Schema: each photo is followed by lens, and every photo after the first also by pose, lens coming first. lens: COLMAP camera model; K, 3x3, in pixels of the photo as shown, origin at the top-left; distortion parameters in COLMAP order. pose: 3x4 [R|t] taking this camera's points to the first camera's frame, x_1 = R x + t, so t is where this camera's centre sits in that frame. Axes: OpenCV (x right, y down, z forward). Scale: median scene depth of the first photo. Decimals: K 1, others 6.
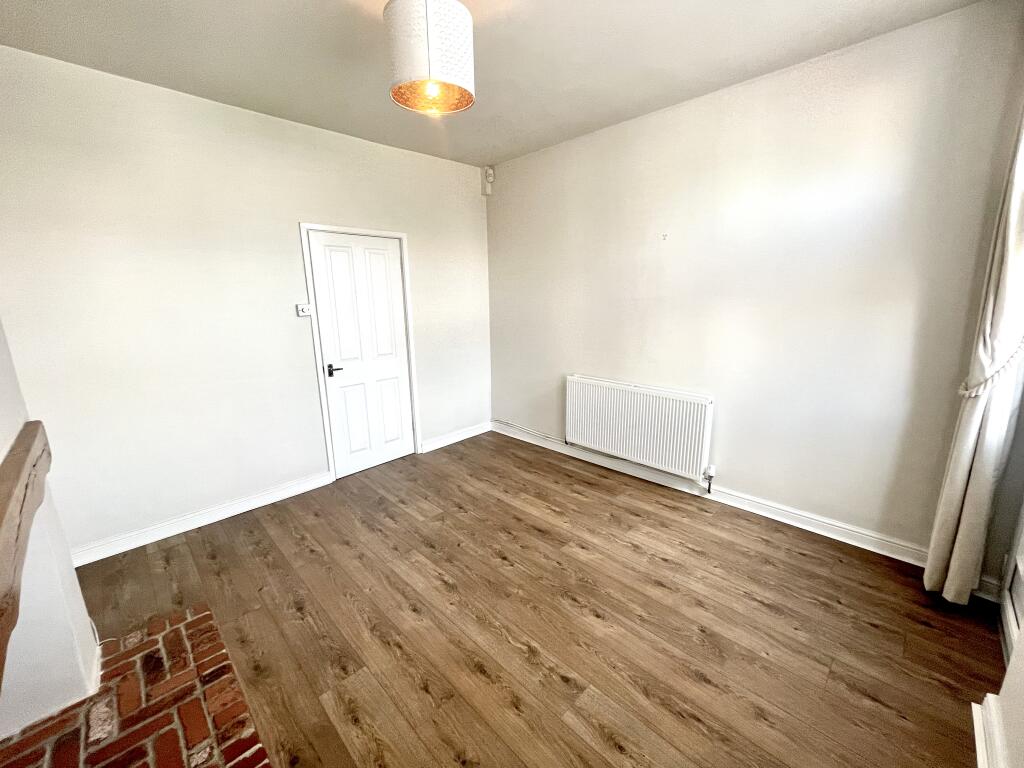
lens RADIAL K [[410.3, 0, 513.4], [0, 410.3, 382.4], [0, 0, 1]] dist [-0.002417, -0.000181]
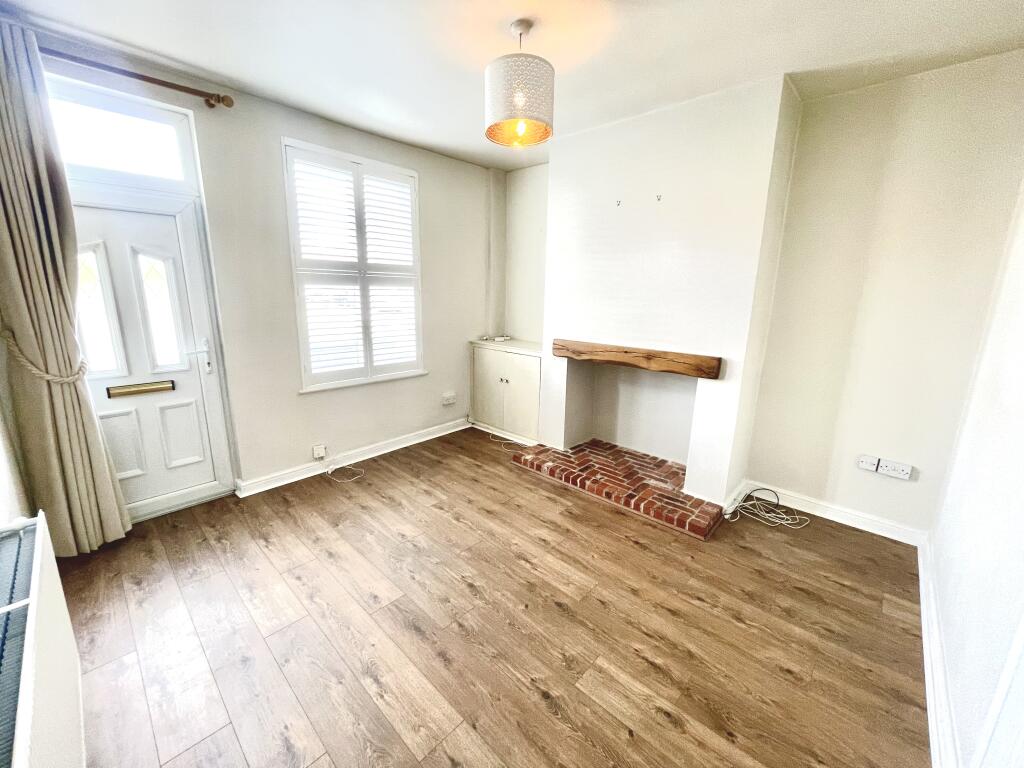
lens RADIAL K [[410.3, 0, 510.1], [0, 410.3, 378.9], [0, 0, 1]] dist [-0.002417, -0.000181]
pose [[-0.999580, 0.009684, -0.027329, -0.090511], [-0.002481, 0.910544, 0.413405, -0.365666], [0.028887, 0.413299, -0.910137, 1.670997]]
